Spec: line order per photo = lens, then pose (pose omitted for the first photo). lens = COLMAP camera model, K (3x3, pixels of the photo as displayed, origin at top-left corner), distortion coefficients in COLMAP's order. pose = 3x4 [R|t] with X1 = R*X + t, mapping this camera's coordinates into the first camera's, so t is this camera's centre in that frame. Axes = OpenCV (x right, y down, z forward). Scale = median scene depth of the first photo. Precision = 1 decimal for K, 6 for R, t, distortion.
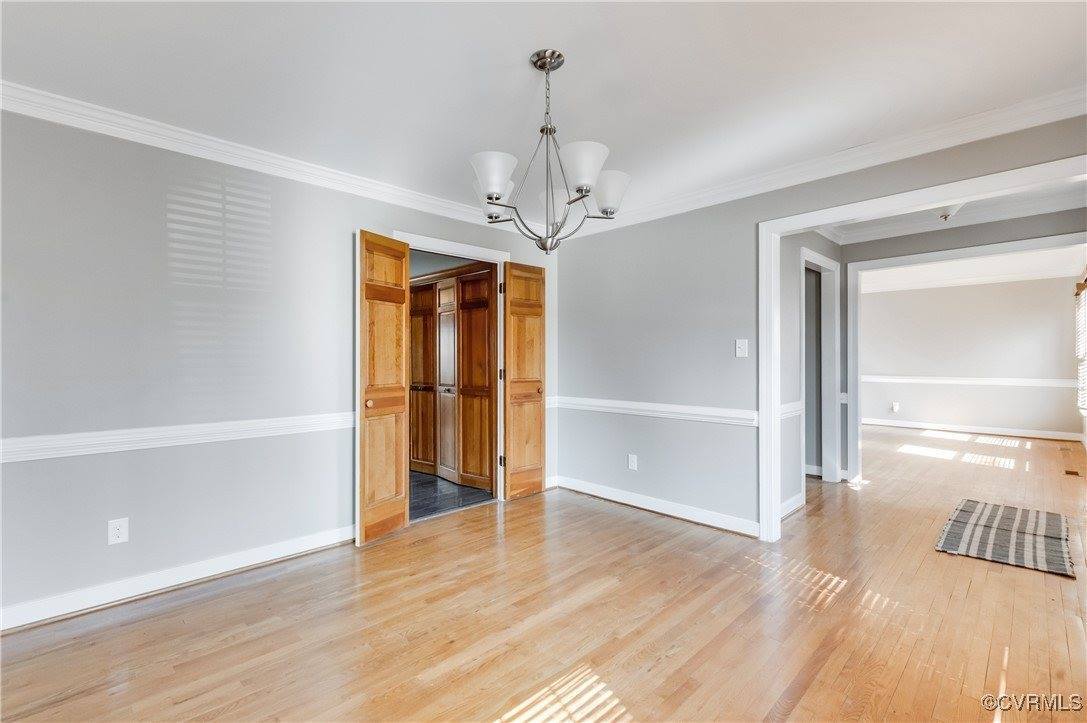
lens RADIAL K [[460.8, 0, 543.5], [0, 460.8, 361.5], [0, 0, 1]] dist [0.001743, 0.000156]
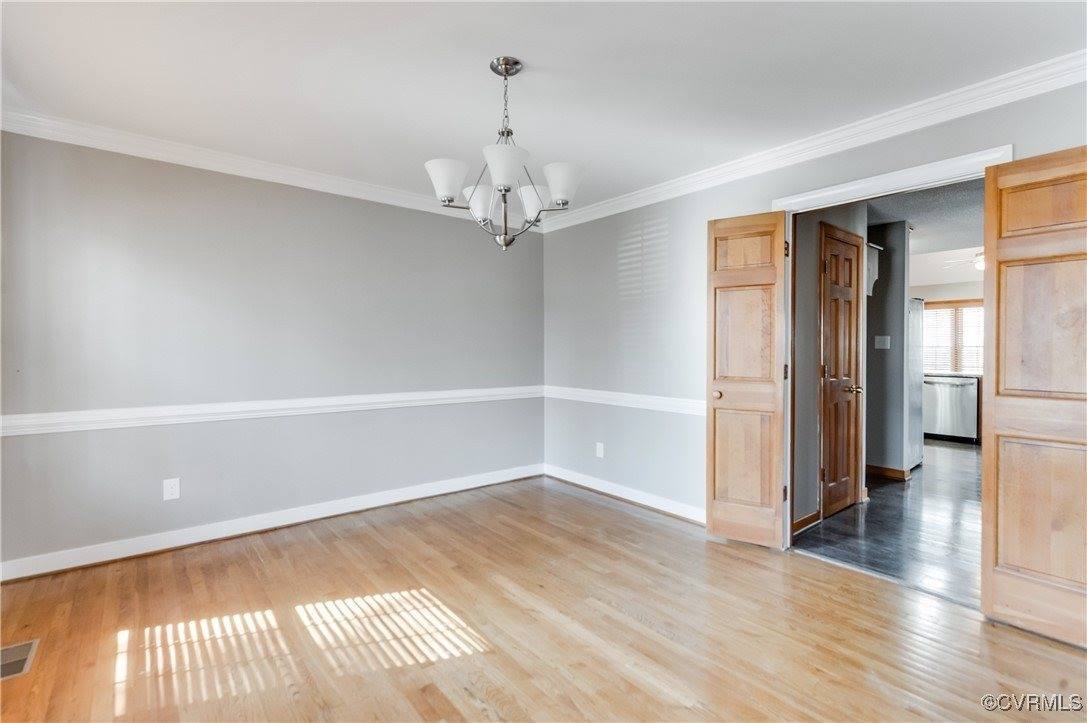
lens RADIAL K [[511.6, 0, 562.2], [0, 511.6, 348.3], [0, 0, 1]] dist [-0.000149, -0.001309]
pose [[-0.062819, 0.004071, -0.998017, 0.964072], [-0.006792, 0.999967, 0.004507, -0.013088], [0.998002, 0.007062, -0.062789, 0.976486]]
